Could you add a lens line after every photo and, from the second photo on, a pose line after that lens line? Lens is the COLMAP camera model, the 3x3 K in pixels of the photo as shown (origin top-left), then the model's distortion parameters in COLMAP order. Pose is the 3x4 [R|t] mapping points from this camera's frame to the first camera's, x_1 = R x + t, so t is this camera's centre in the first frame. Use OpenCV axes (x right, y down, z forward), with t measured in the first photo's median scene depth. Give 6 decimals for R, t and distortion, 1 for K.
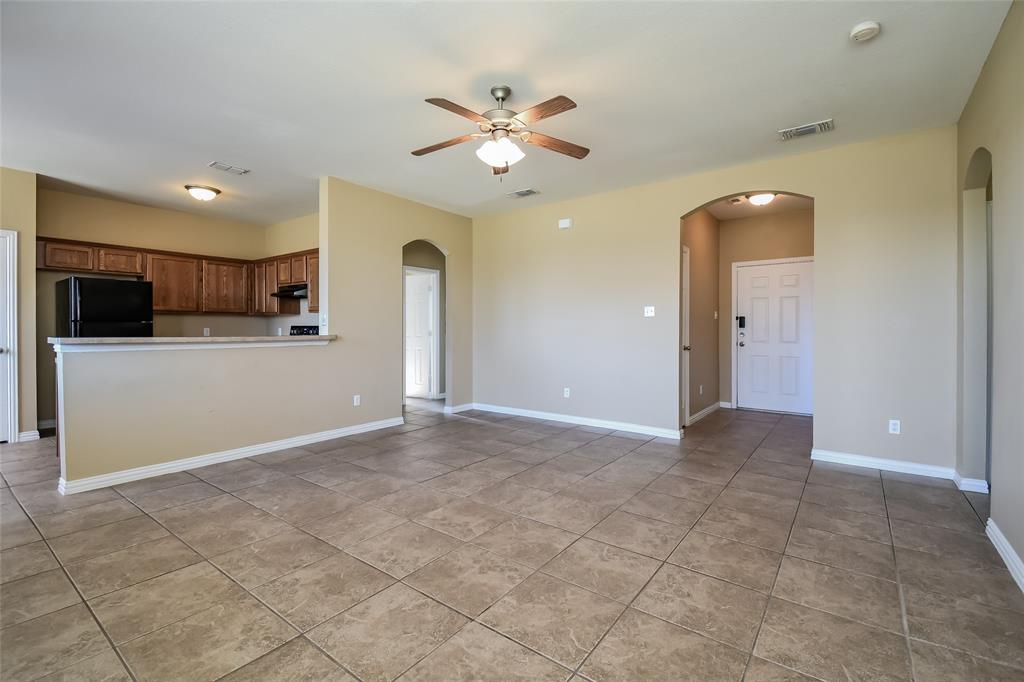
lens RADIAL K [[461.5, 0, 502.5], [0, 461.5, 335.9], [0, 0, 1]] dist [0.028034, -0.000158]
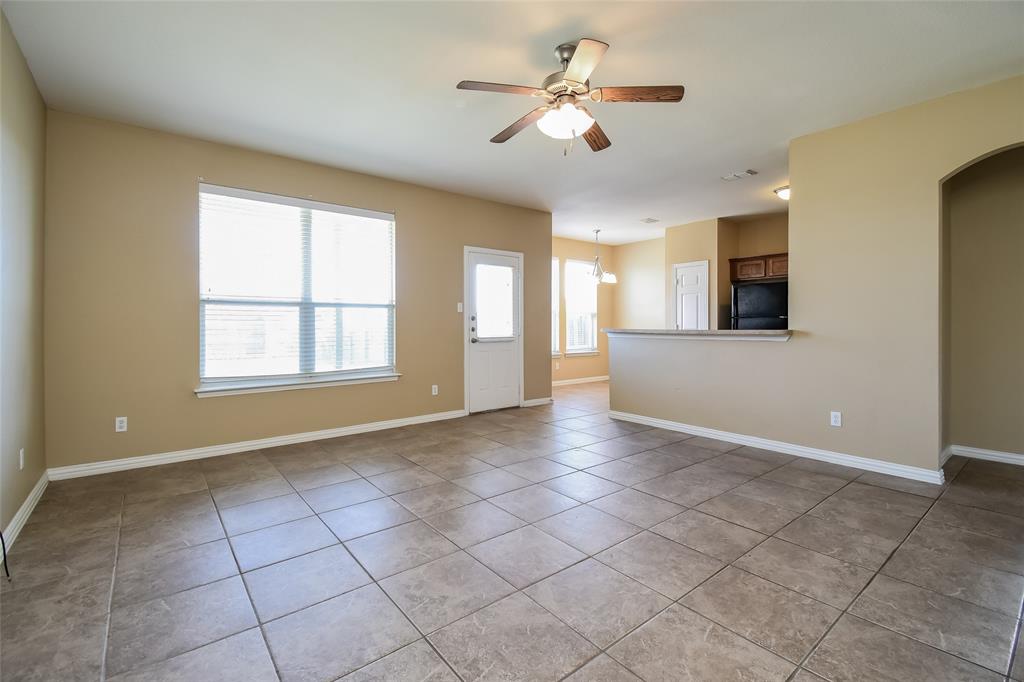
lens RADIAL K [[461.5, 0, 512.6], [0, 461.5, 331.4], [0, 0, 1]] dist [0.028034, -0.000158]
pose [[-0.258151, 0.012286, -0.966027, 0.711872], [-0.012708, 0.999789, 0.016112, -0.007143], [0.966021, 0.016436, -0.257940, 0.925402]]
